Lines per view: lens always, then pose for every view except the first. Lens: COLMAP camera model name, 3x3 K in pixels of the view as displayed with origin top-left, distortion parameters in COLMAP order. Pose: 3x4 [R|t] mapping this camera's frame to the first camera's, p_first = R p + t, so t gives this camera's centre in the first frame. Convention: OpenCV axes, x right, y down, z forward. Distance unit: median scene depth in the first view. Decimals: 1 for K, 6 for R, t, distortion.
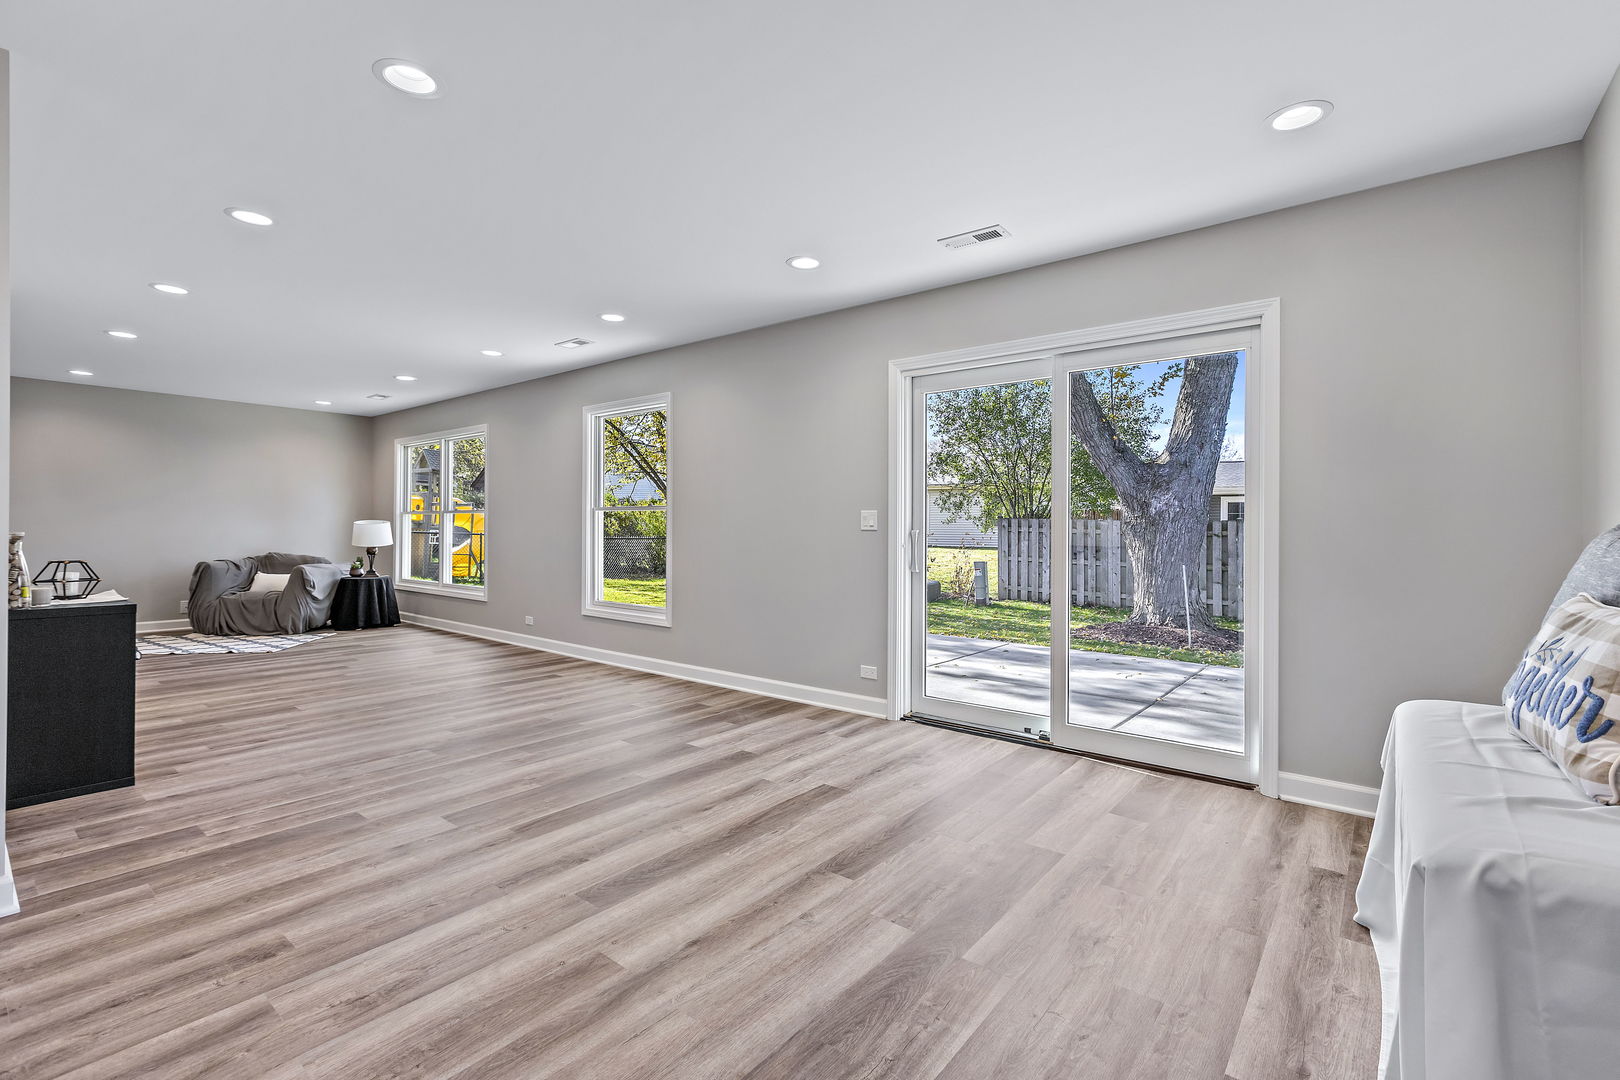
lens RADIAL K [[721.5, 0, 808.6], [0, 721.5, 528.1], [0, 0, 1]] dist [-0.000431, -0.000823]
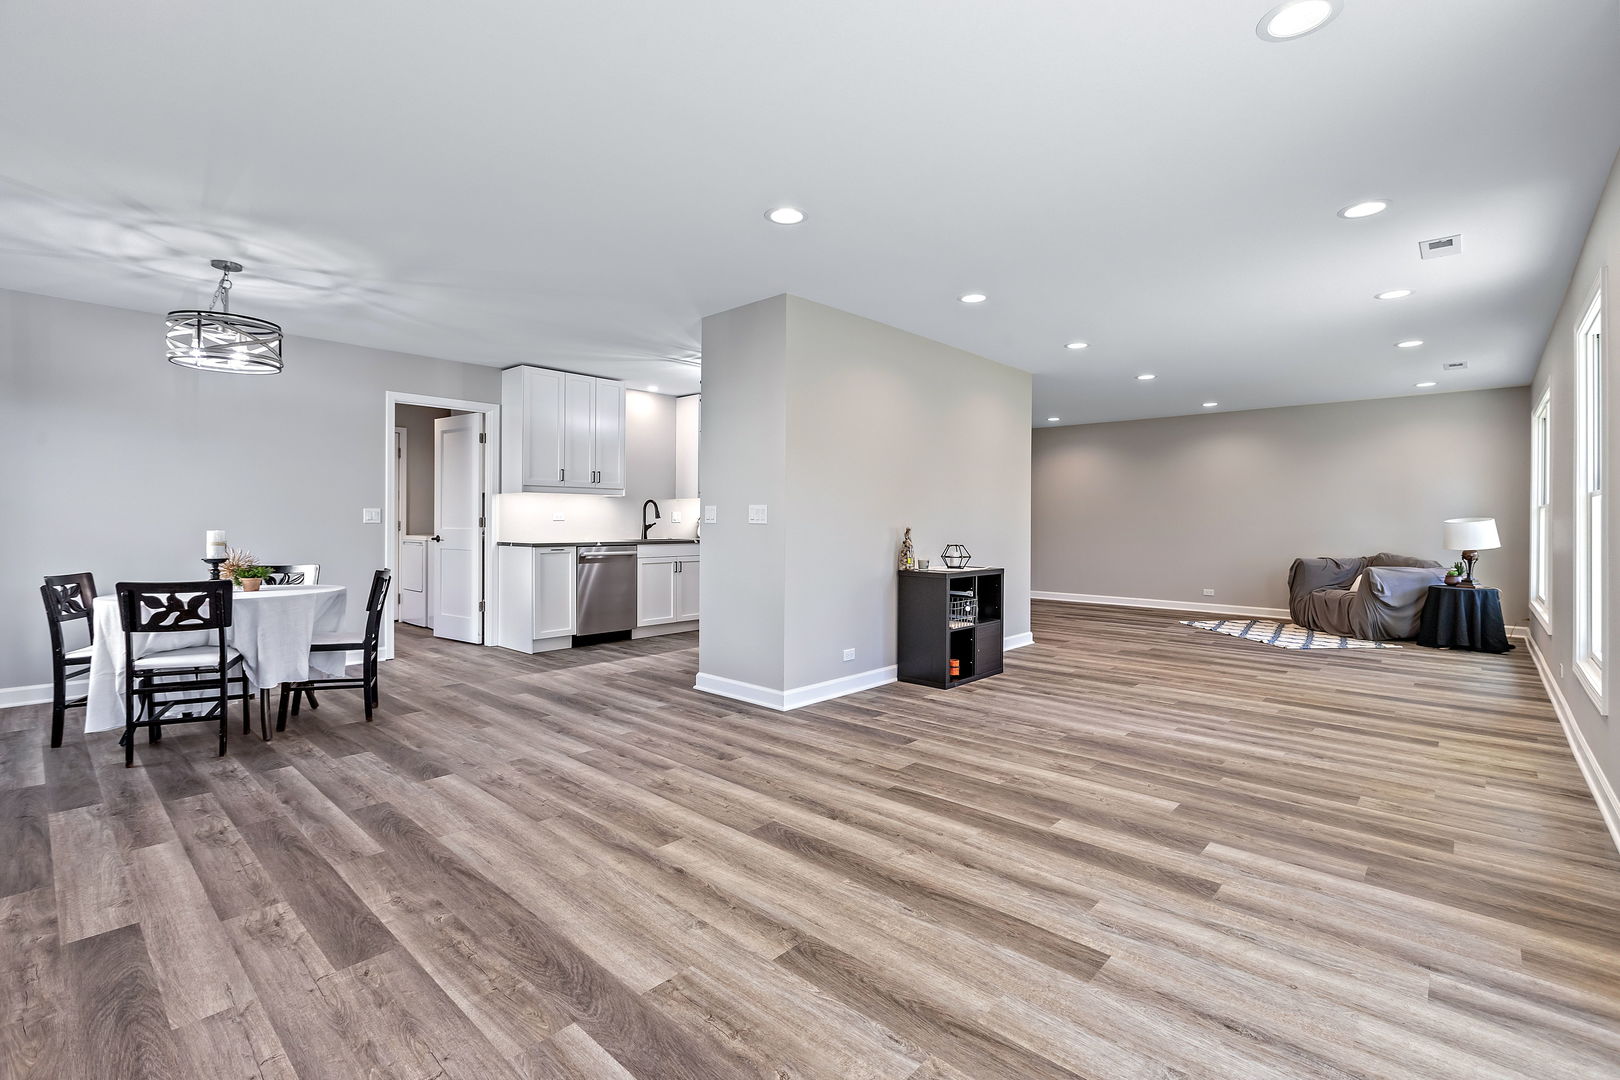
lens RADIAL K [[721.5, 0, 815.5], [0, 721.5, 522.2], [0, 0, 1]] dist [-0.000431, -0.000823]
pose [[-0.054895, -0.005988, -0.998474, 0.783114], [-0.004077, 0.999975, -0.005772, 0.006476], [0.998484, 0.003754, -0.054918, 0.991506]]
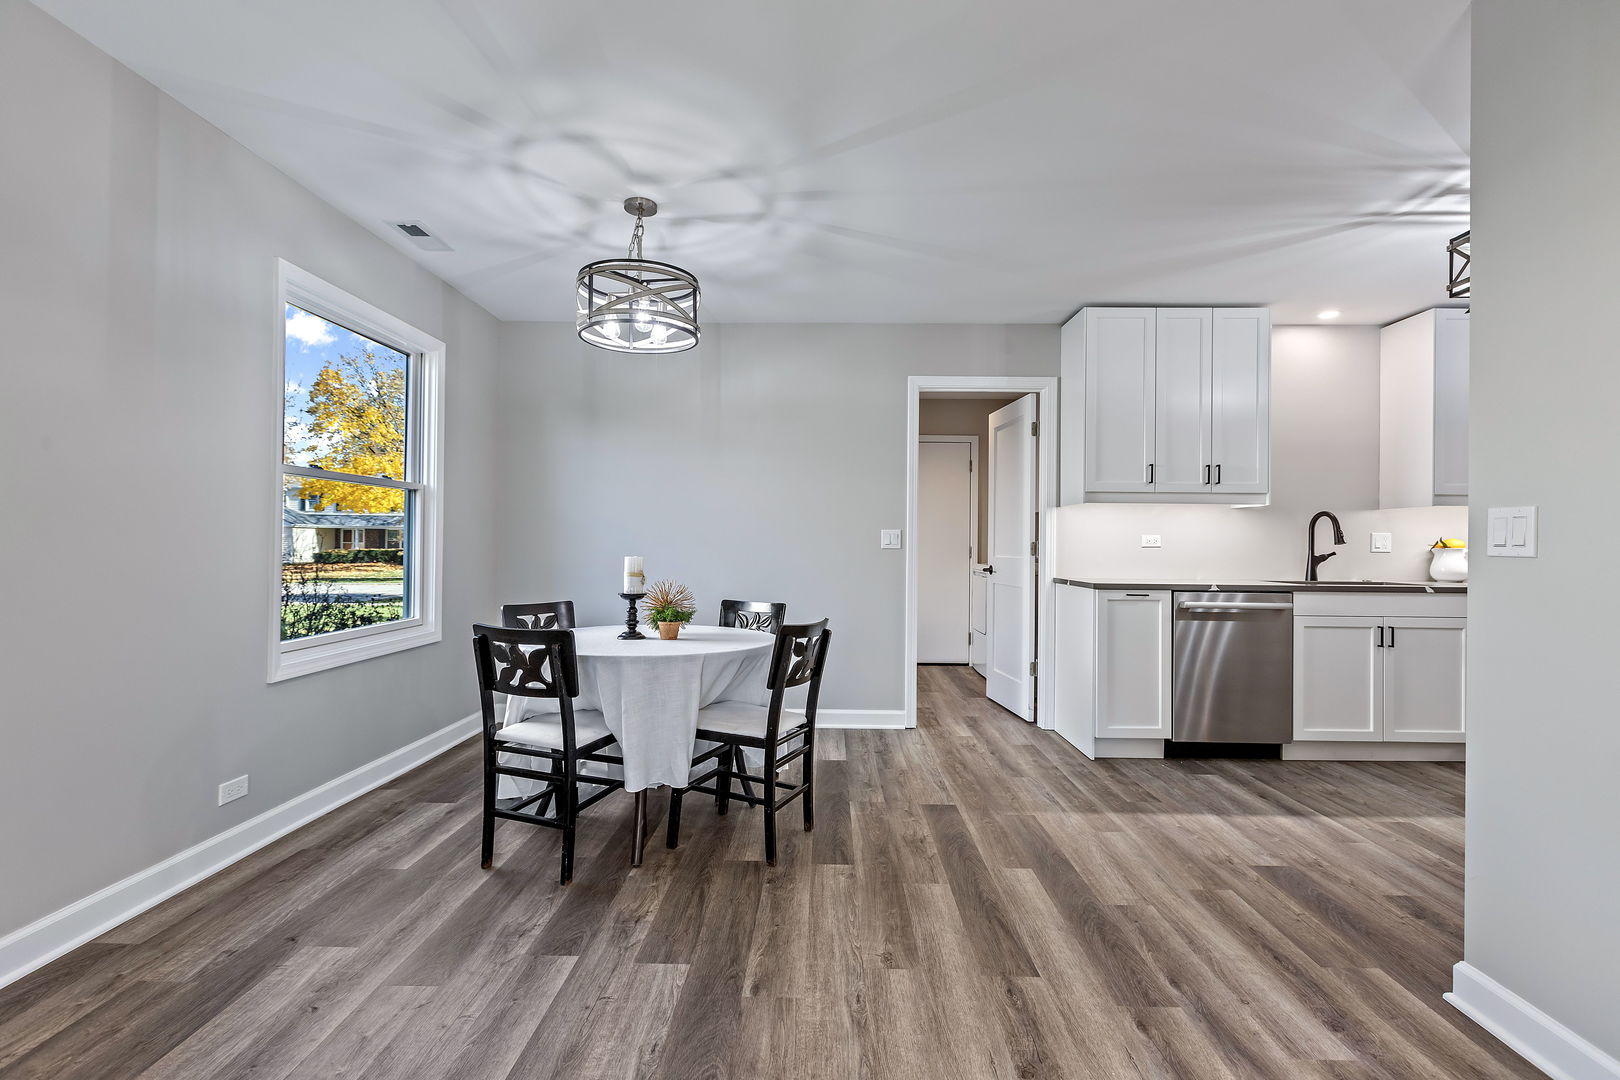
lens RADIAL K [[721.5, 0, 811.5], [0, 721.5, 539.5], [0, 0, 1]] dist [-0.000431, -0.000823]
pose [[-0.789825, -0.018027, -0.613067, -0.179897], [-0.014596, 0.999837, -0.010594, 0.000535], [0.613158, 0.000581, -0.789960, 0.742718]]
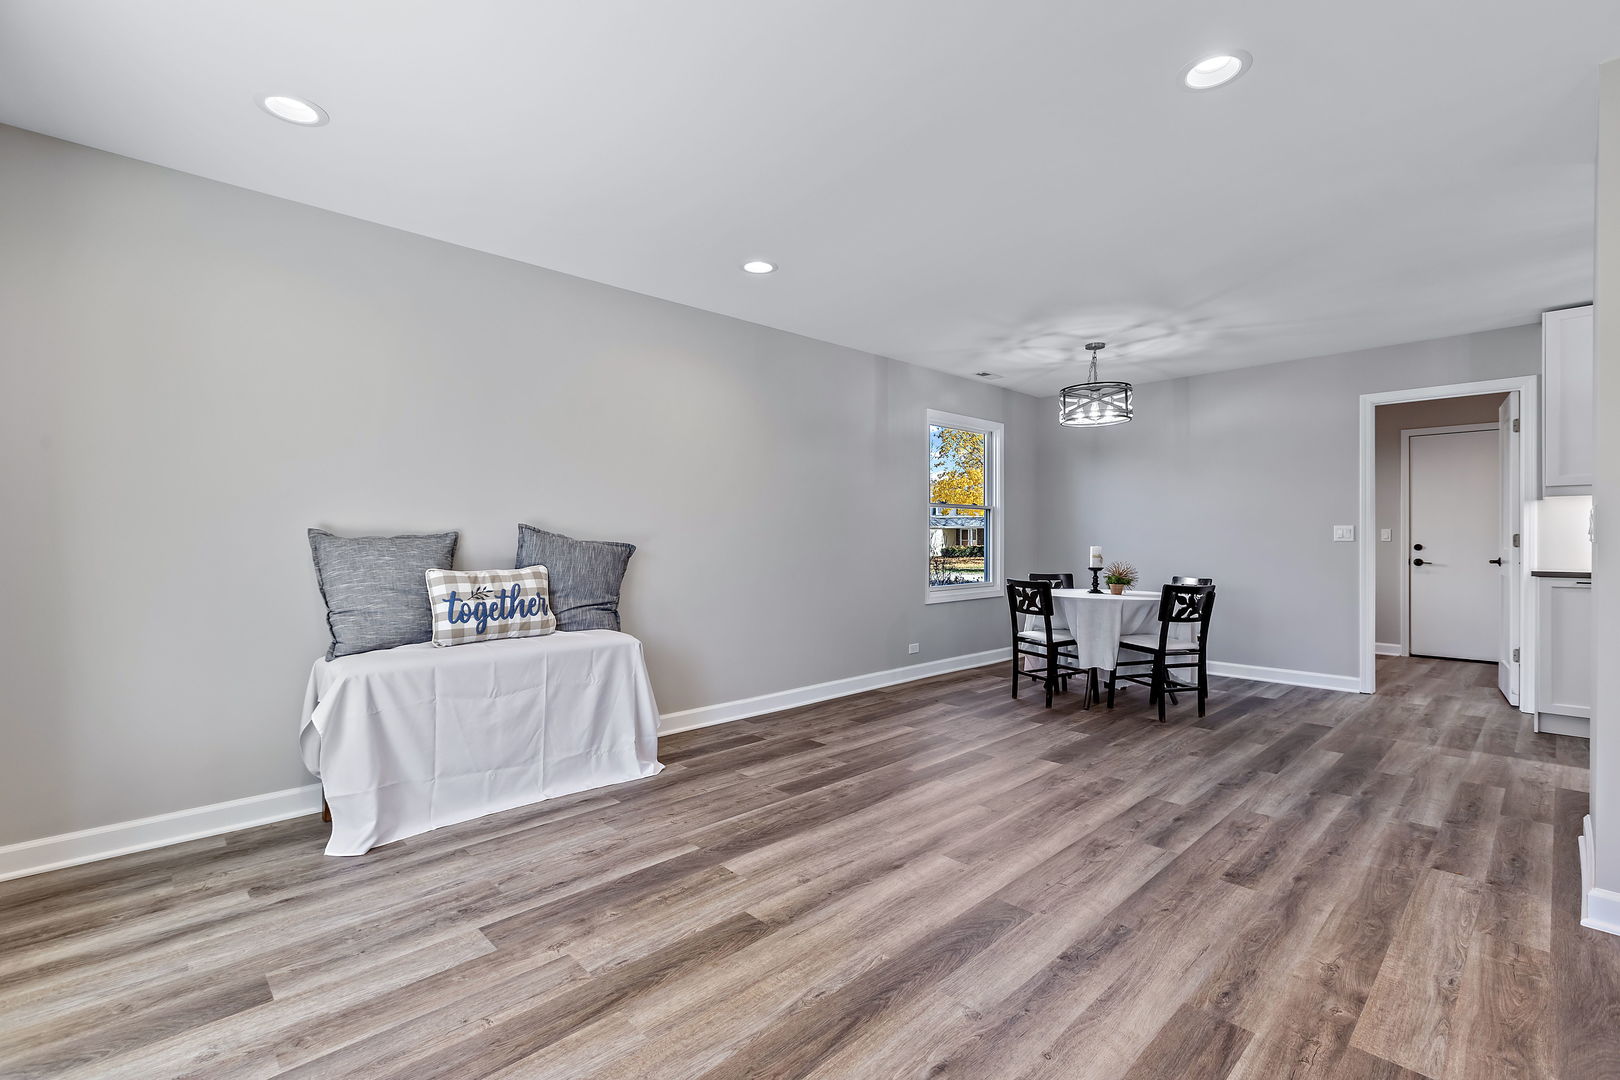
lens RADIAL K [[721.5, 0, 816.2], [0, 721.5, 538.2], [0, 0, 1]] dist [-0.000431, -0.000823]
pose [[-0.993145, -0.005682, 0.116755, -0.125030], [-0.005571, 0.999984, 0.001281, -0.001047], [-0.116760, 0.000622, -0.993160, 1.750789]]
